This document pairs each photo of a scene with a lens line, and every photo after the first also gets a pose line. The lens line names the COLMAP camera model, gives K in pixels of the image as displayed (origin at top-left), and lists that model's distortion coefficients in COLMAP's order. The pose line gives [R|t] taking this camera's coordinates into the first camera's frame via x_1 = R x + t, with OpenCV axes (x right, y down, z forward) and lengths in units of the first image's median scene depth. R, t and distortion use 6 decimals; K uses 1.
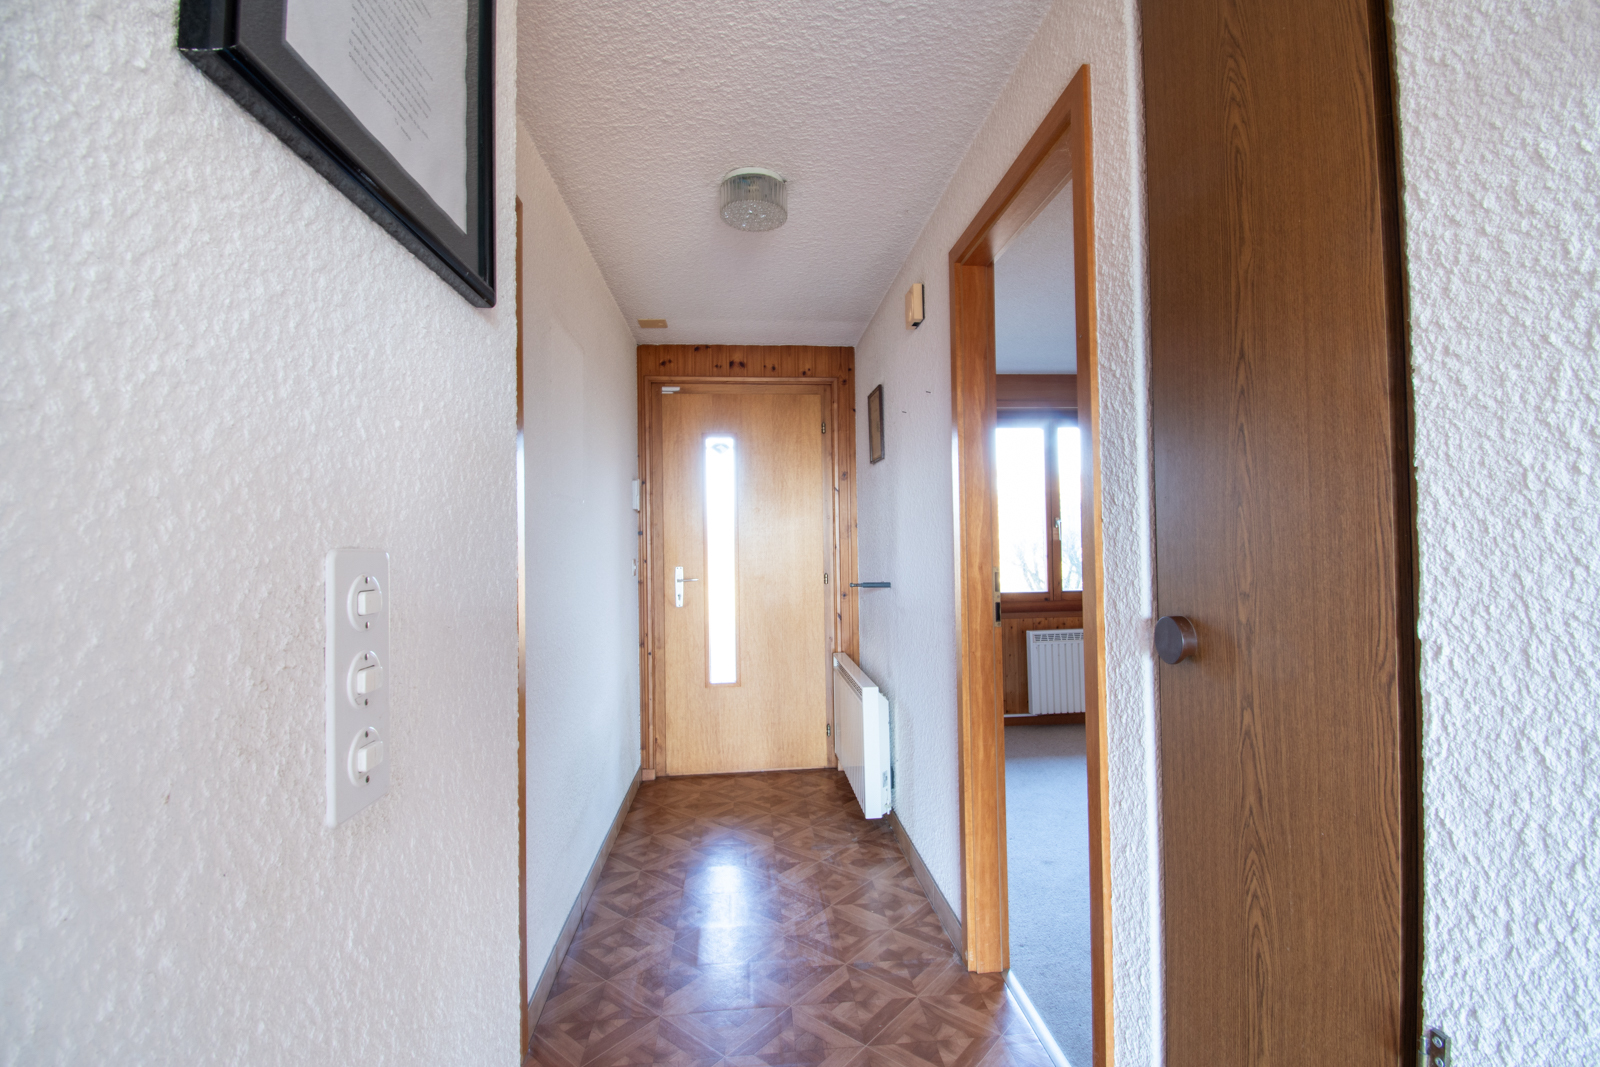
lens RADIAL K [[728.1, 0, 802.1], [0, 728.1, 528.5], [0, 0, 1]] dist [-0.006300, -0.010552]
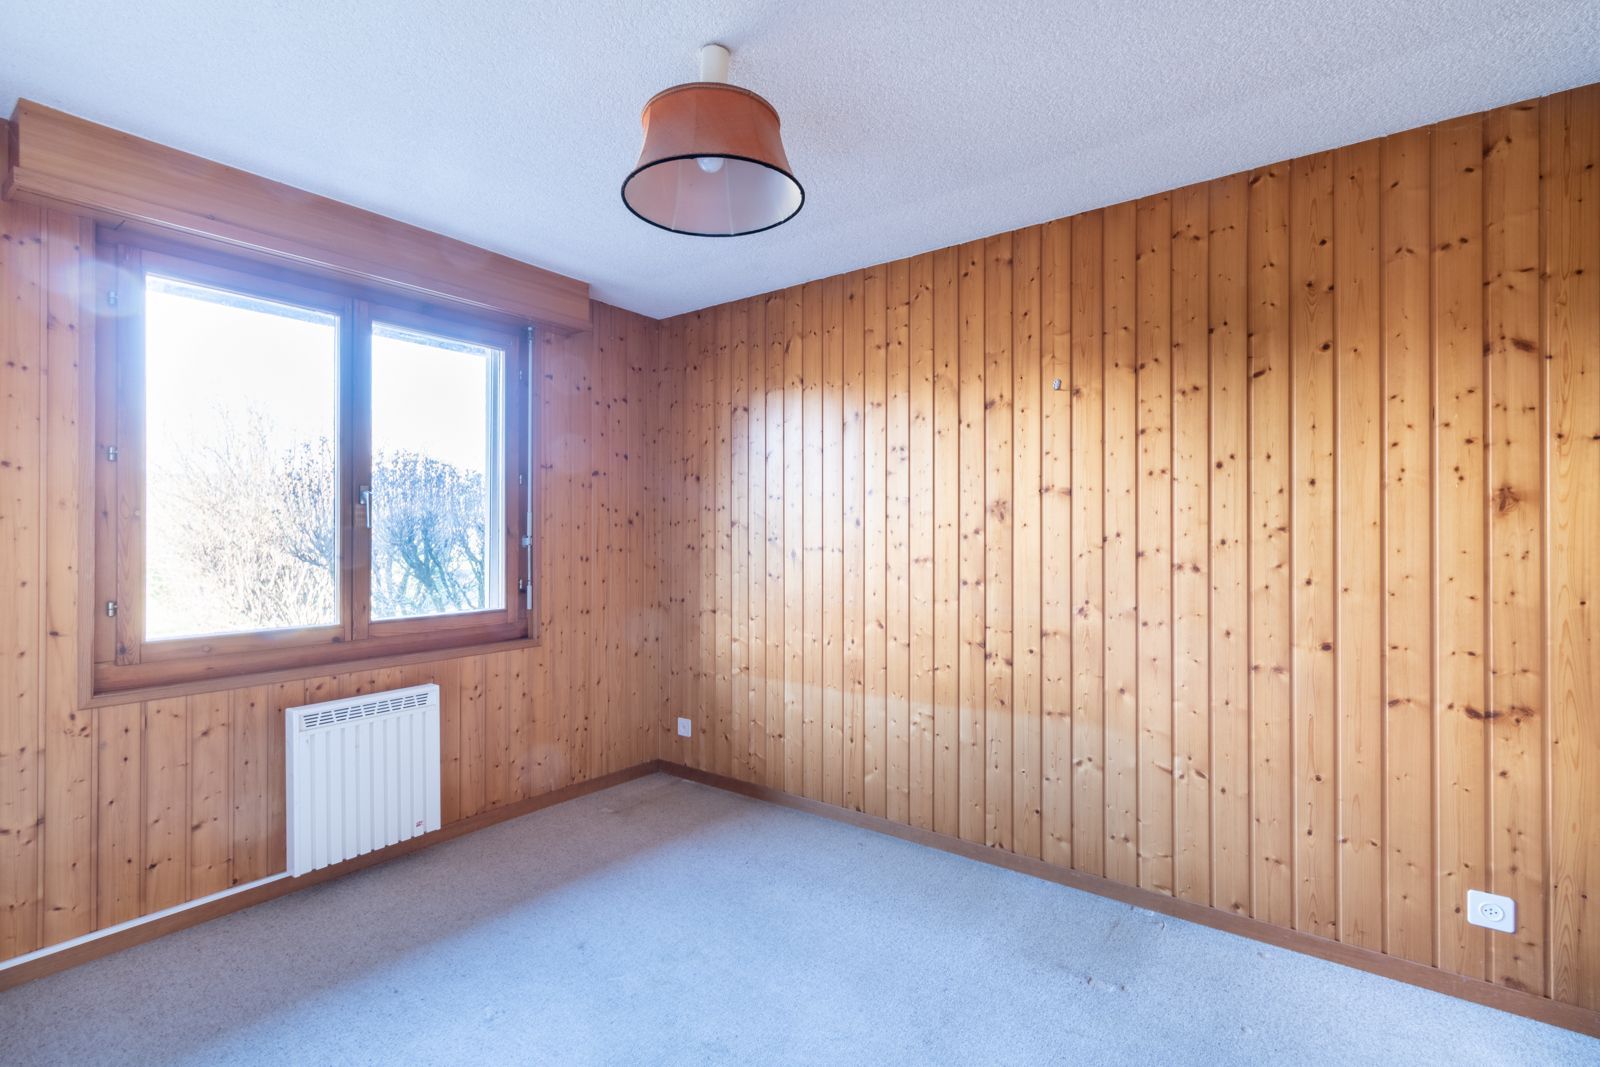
lens RADIAL K [[728.1, 0, 801.4], [0, 728.1, 529.7], [0, 0, 1]] dist [-0.006300, -0.010552]
pose [[0.665047, 0.026297, 0.746338, 0.168885], [-0.030911, 0.999493, -0.007674, 0.010775], [-0.746161, -0.017966, 0.665523, 0.406512]]
